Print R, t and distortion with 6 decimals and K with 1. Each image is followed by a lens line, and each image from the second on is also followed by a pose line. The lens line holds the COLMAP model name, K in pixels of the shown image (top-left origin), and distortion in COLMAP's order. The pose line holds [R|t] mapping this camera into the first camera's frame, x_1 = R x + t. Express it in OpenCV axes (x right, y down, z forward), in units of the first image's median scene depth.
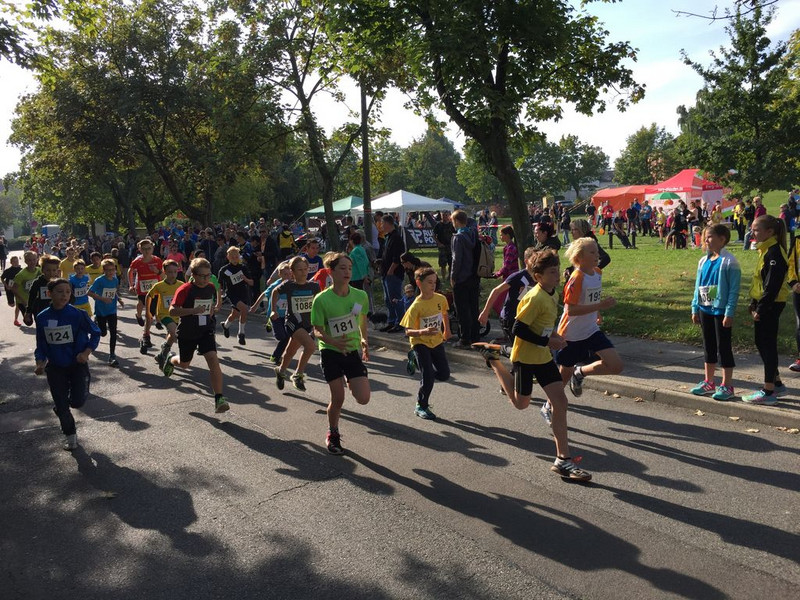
lens RADIAL K [[679.3, 0, 400.3], [0, 679.3, 299.6], [0, 0, 1]] dist [0.080918, -0.115630]
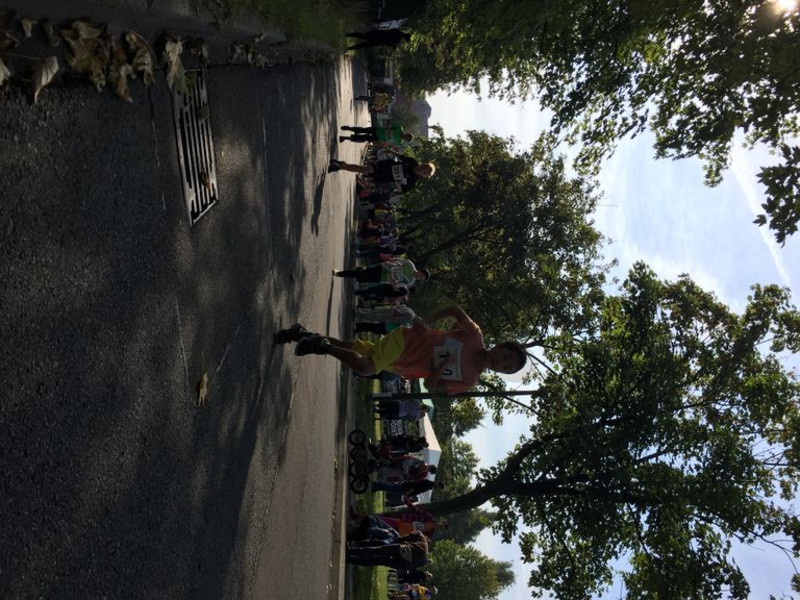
lens RADIAL K [[684.3, 0, 401.7], [0, 684.3, 306.7], [0, 0, 1]] dist [0.099655, -0.123041]
pose [[0.003749, 0.964322, -0.264707, 0.137342], [-0.991187, -0.031468, -0.128675, 0.096683], [-0.132414, 0.262856, 0.955706, -0.176014]]
